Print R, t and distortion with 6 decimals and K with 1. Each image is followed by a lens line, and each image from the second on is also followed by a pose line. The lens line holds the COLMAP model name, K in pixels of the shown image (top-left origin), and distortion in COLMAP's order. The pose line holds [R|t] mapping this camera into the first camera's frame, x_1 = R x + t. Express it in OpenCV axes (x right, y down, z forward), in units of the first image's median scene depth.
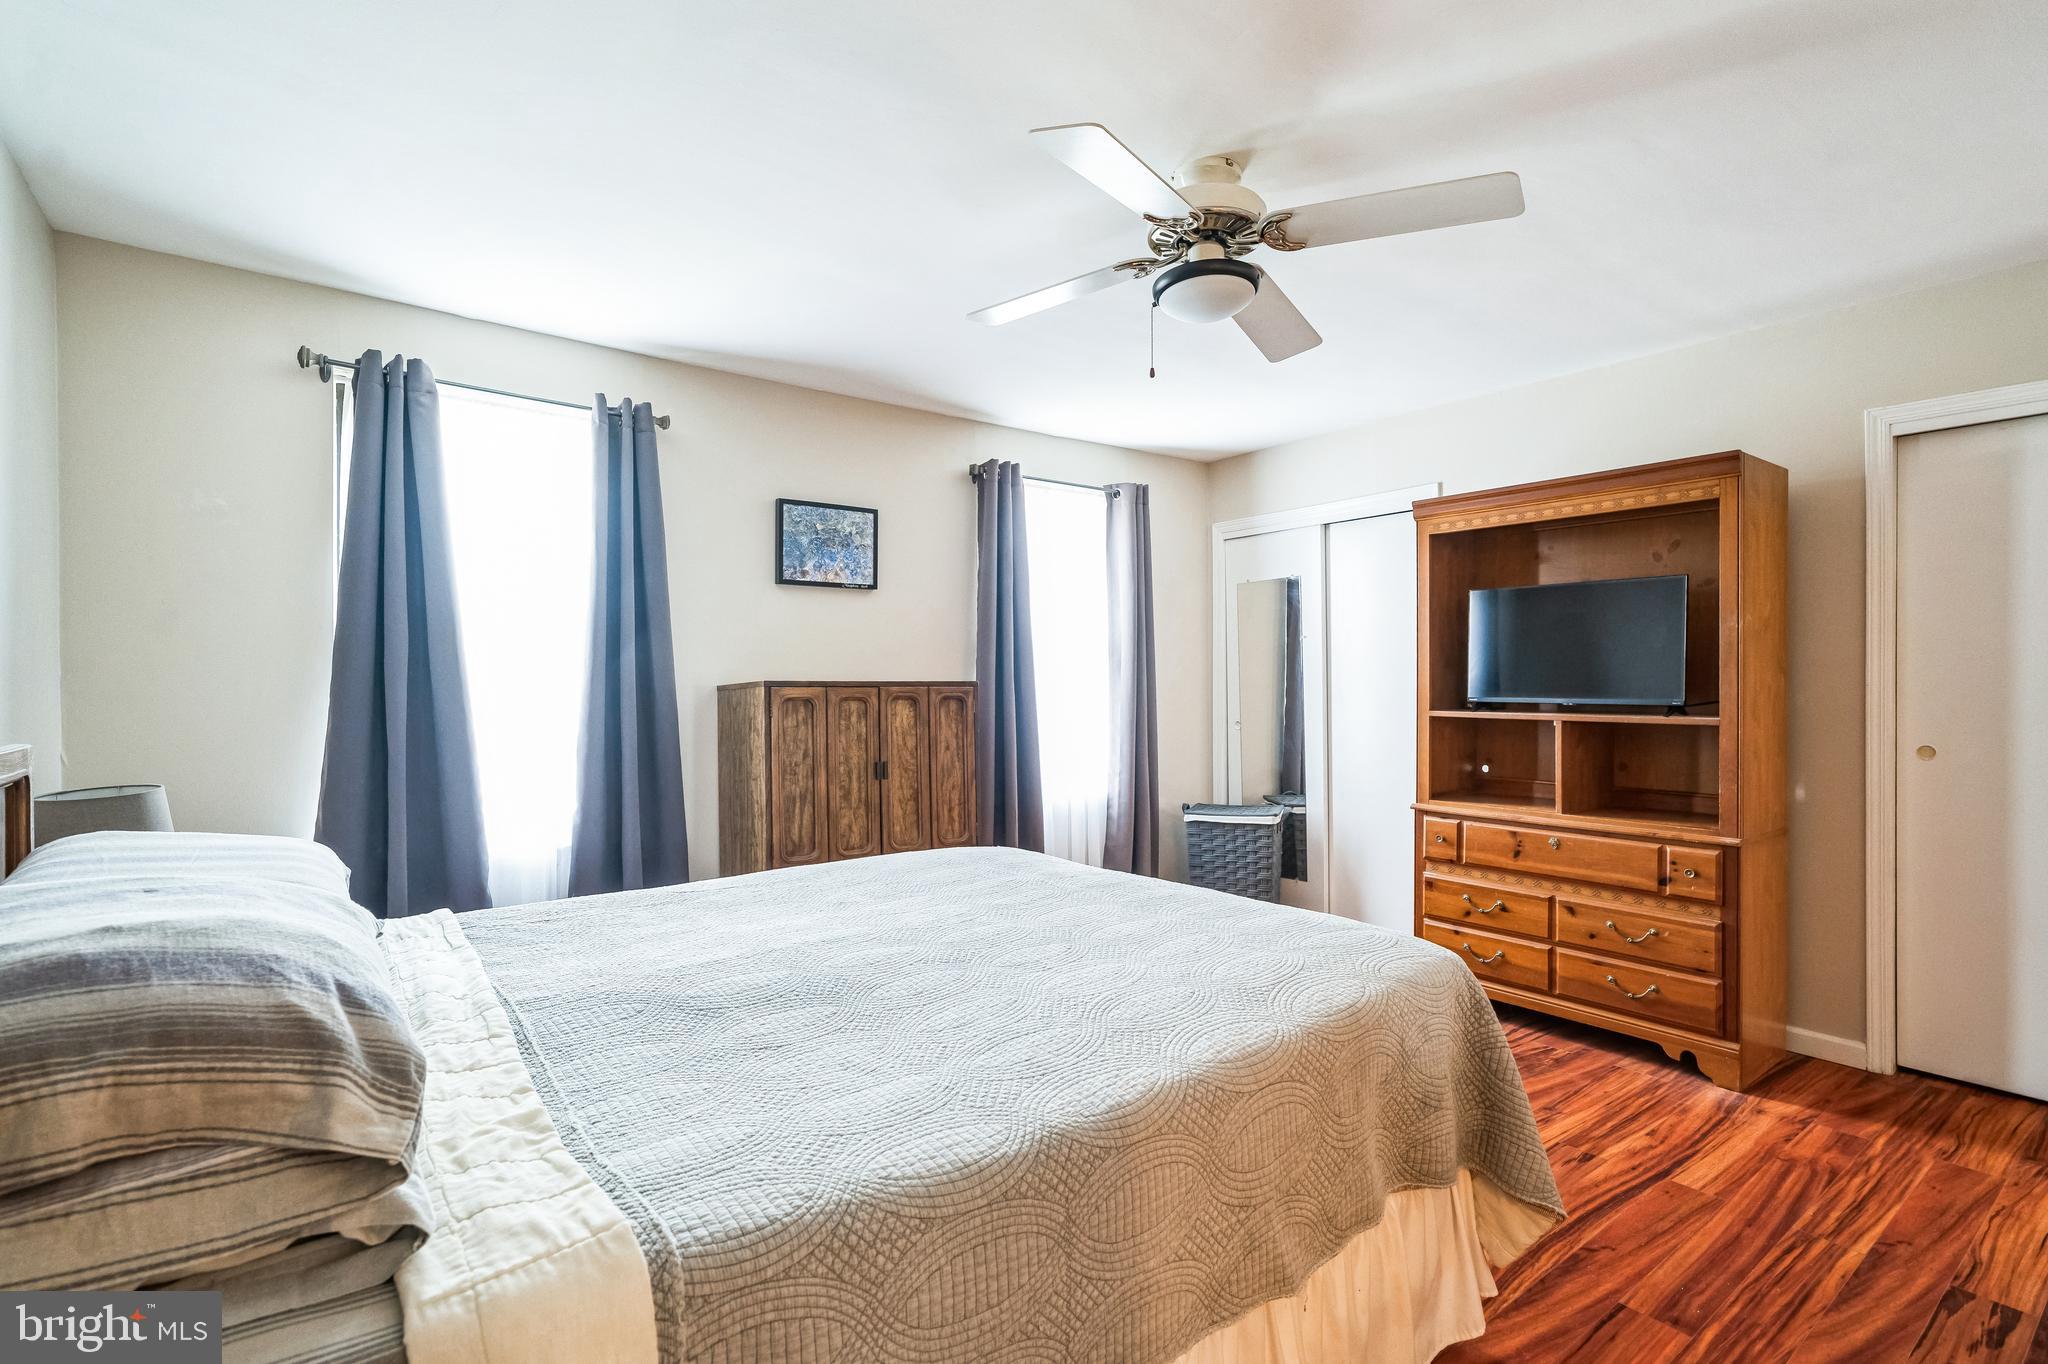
lens RADIAL K [[979.2, 0, 1009.7], [0, 979.2, 687.5], [0, 0, 1]] dist [-0.009550, 0.000635]
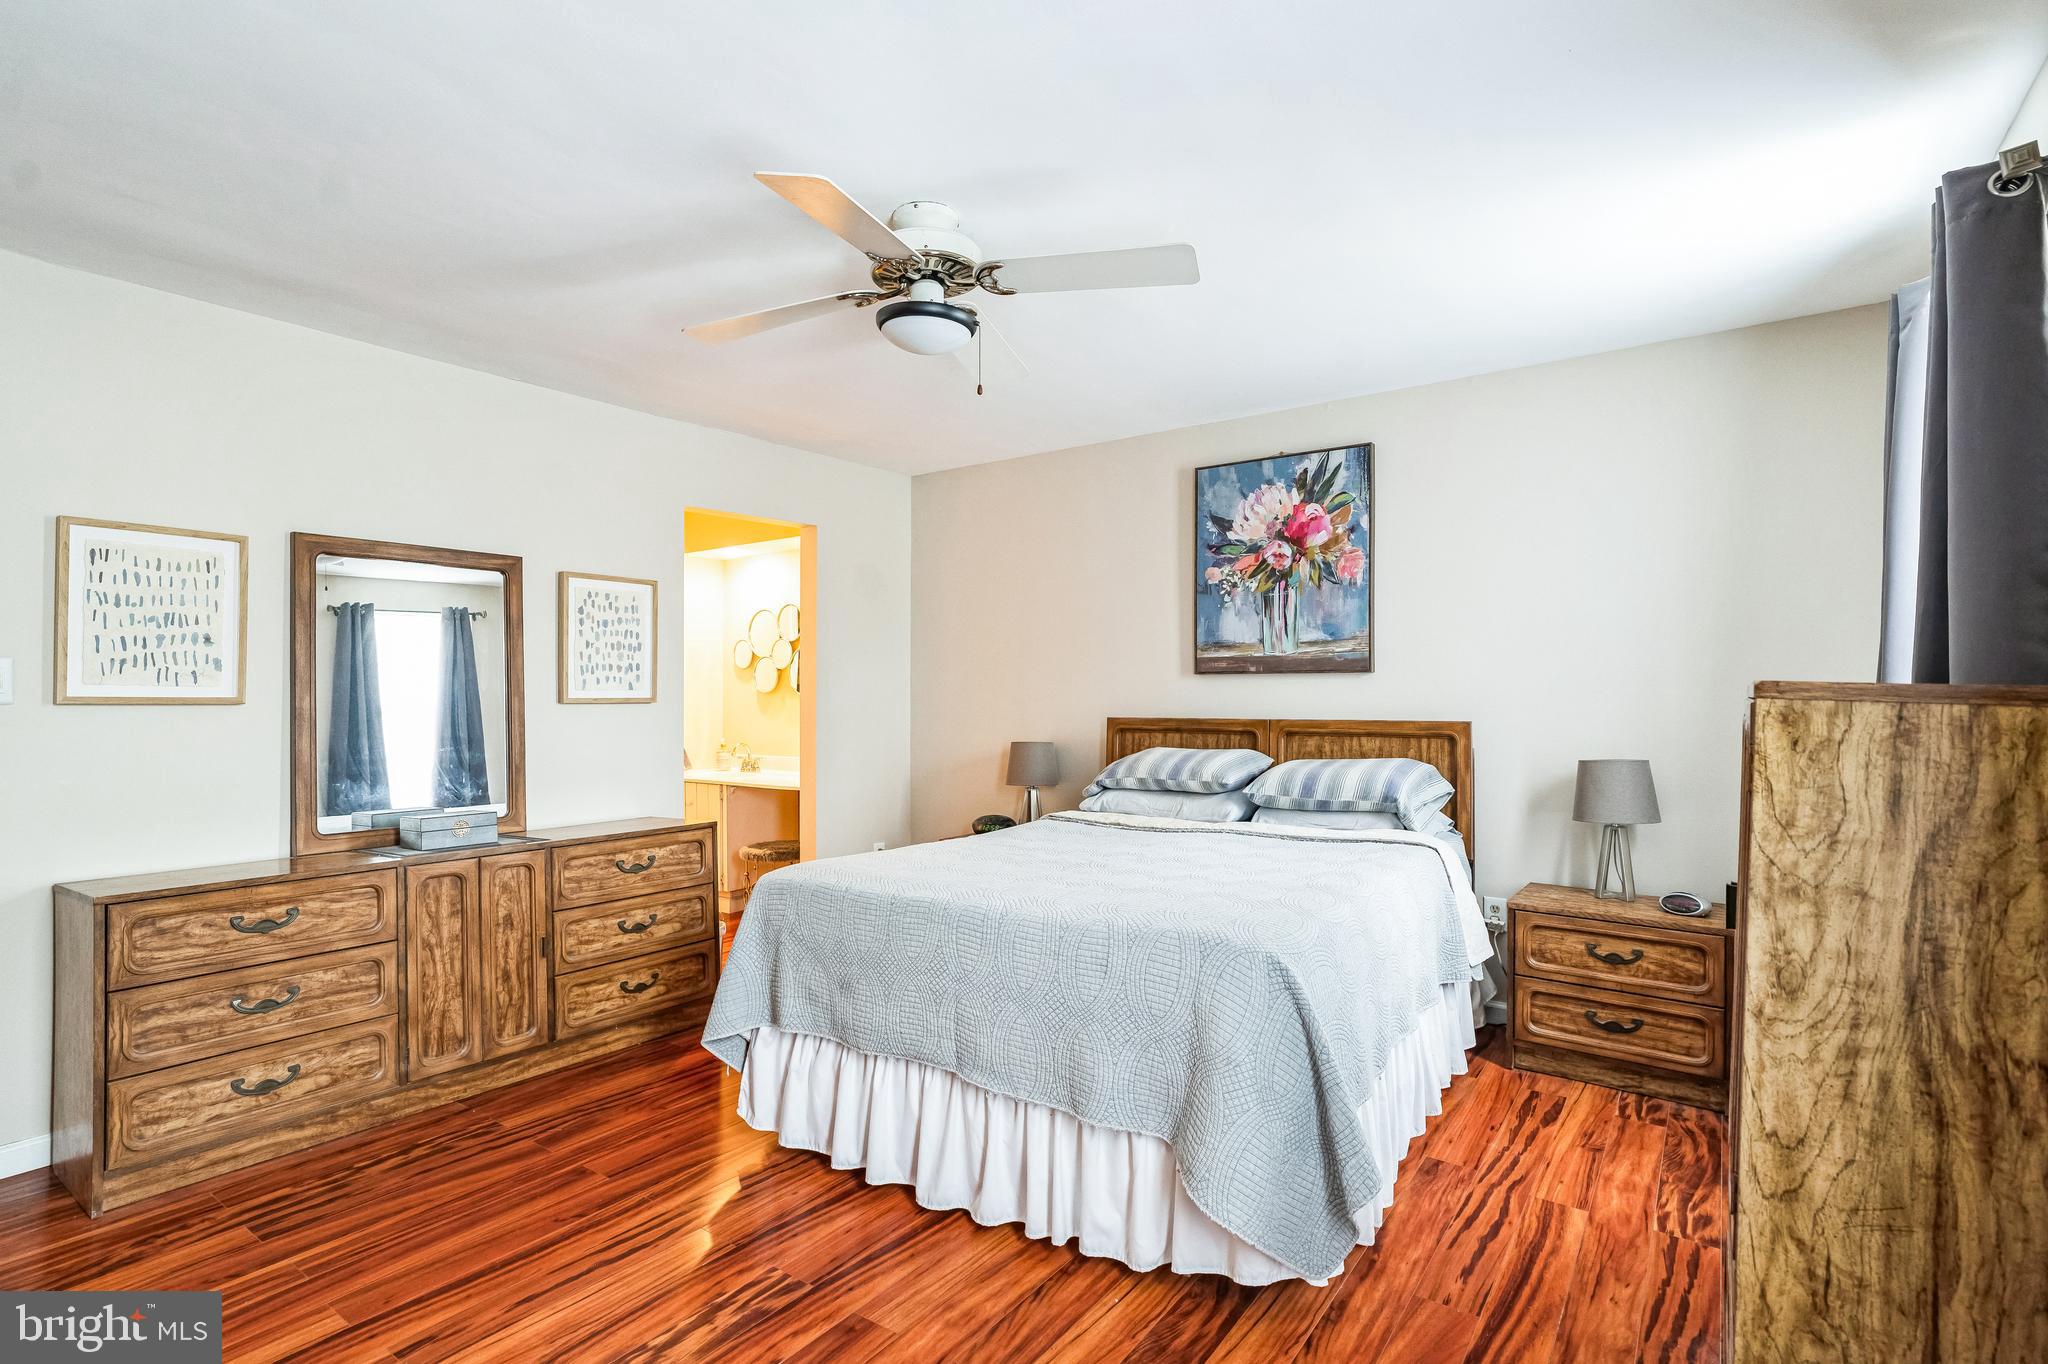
lens RADIAL K [[979.2, 0, 1009.7], [0, 979.2, 687.5], [0, 0, 1]] dist [-0.009550, 0.000635]
pose [[-0.958368, 0.002006, -0.285530, 0.262093], [0.001997, 0.999998, 0.000322, -0.008476], [0.285530, -0.000261, -0.958370, 1.285797]]
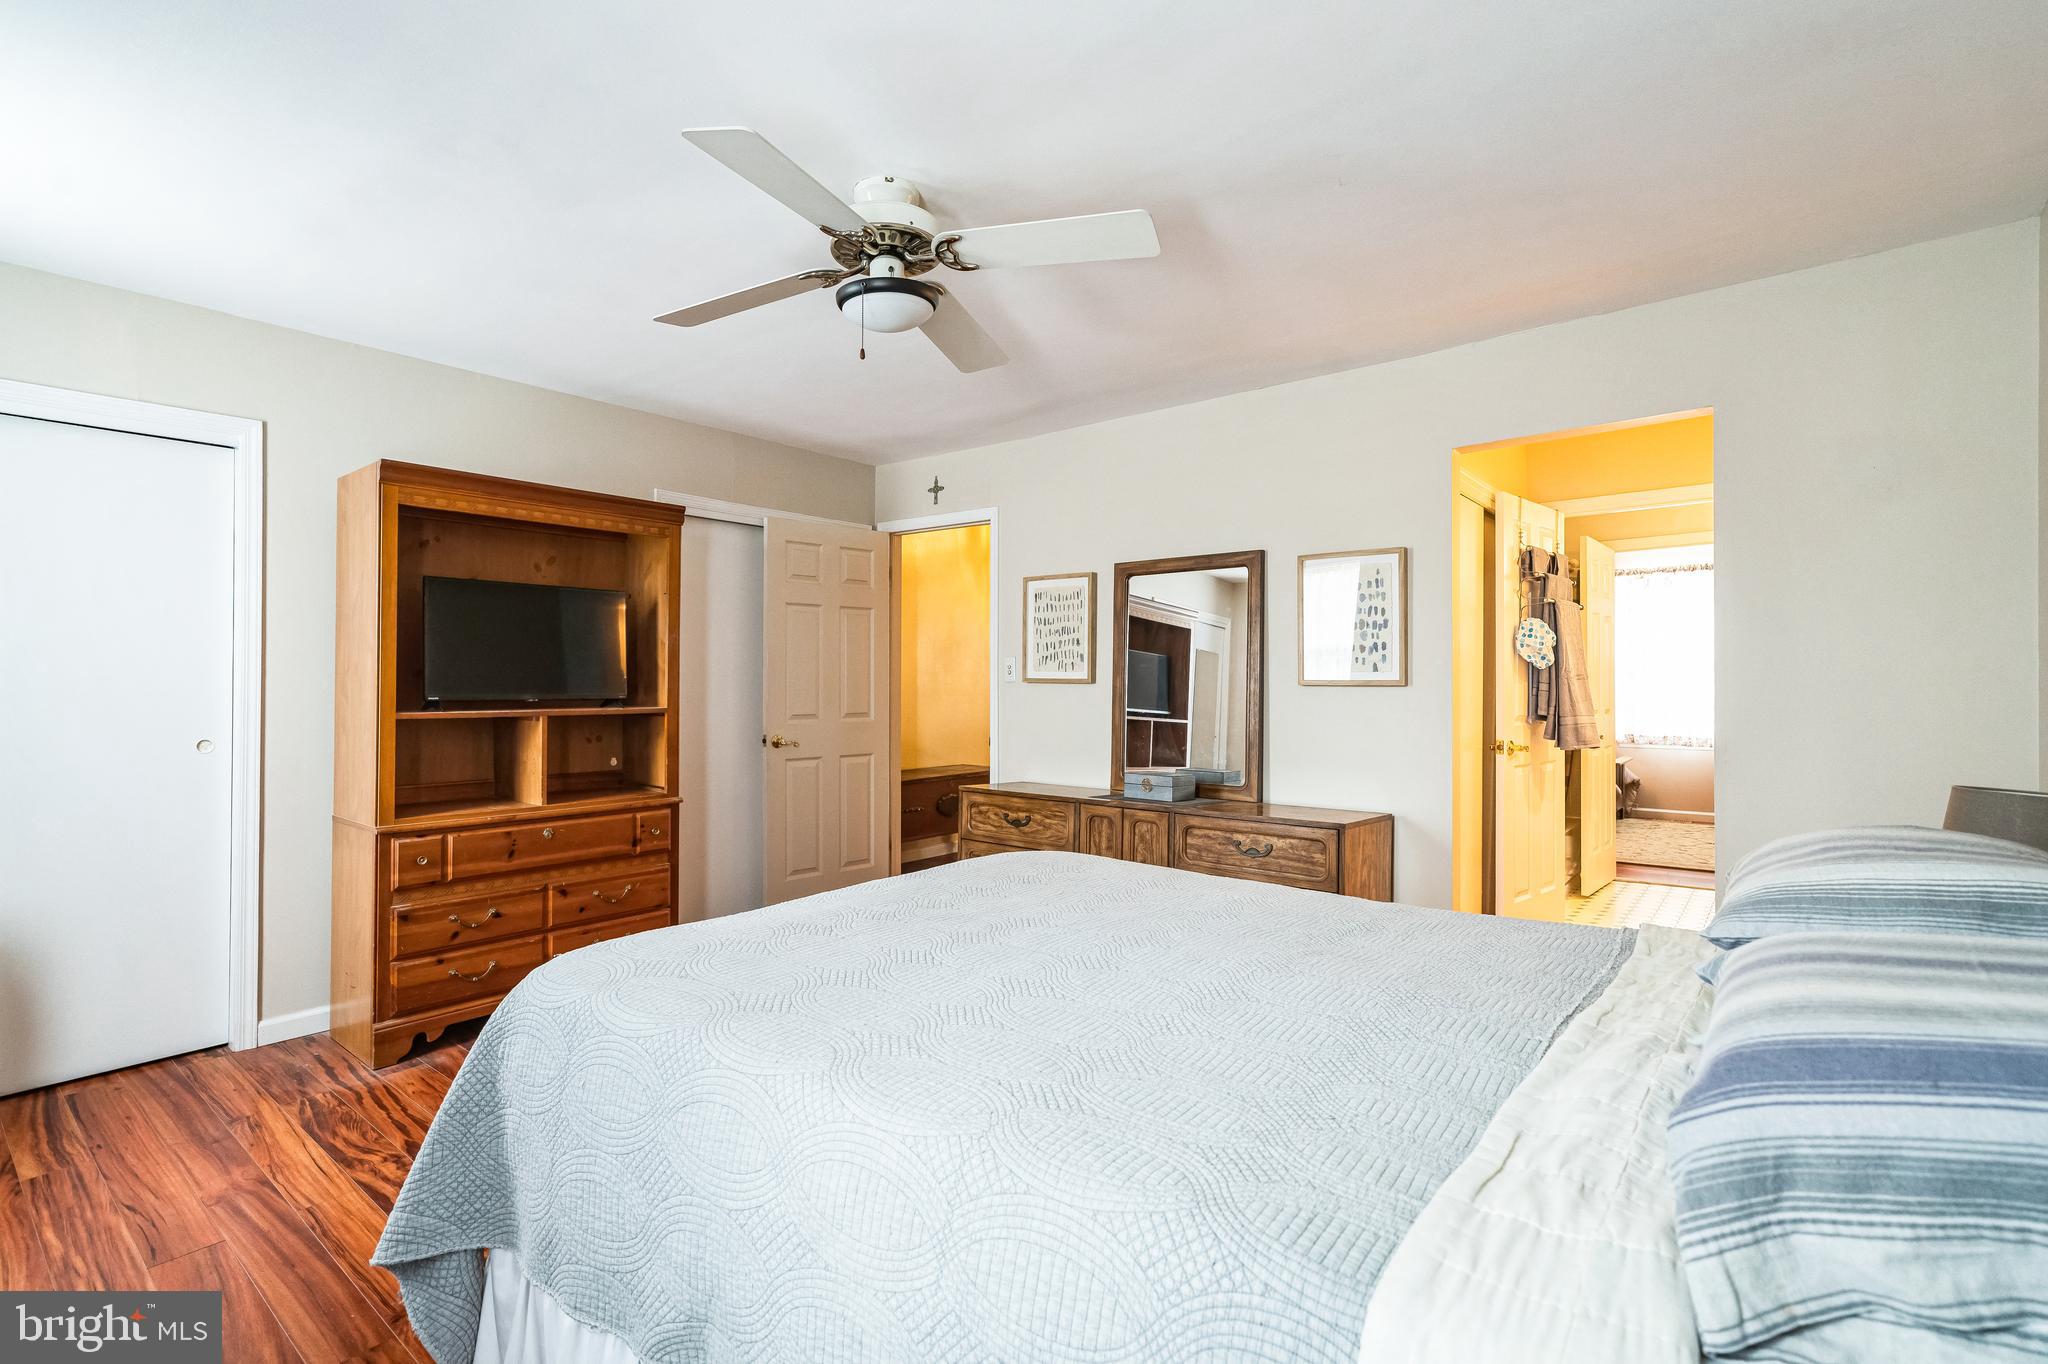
lens RADIAL K [[955.0, 0, 1010.5], [0, 955.0, 670.3], [0, 0, 1]] dist [-0.004211, -0.000221]
pose [[-0.235254, 0.011715, 0.971863, -0.508725], [0.007453, 0.999920, -0.010249, -0.000398], [-0.971905, 0.004832, -0.235323, 0.703888]]
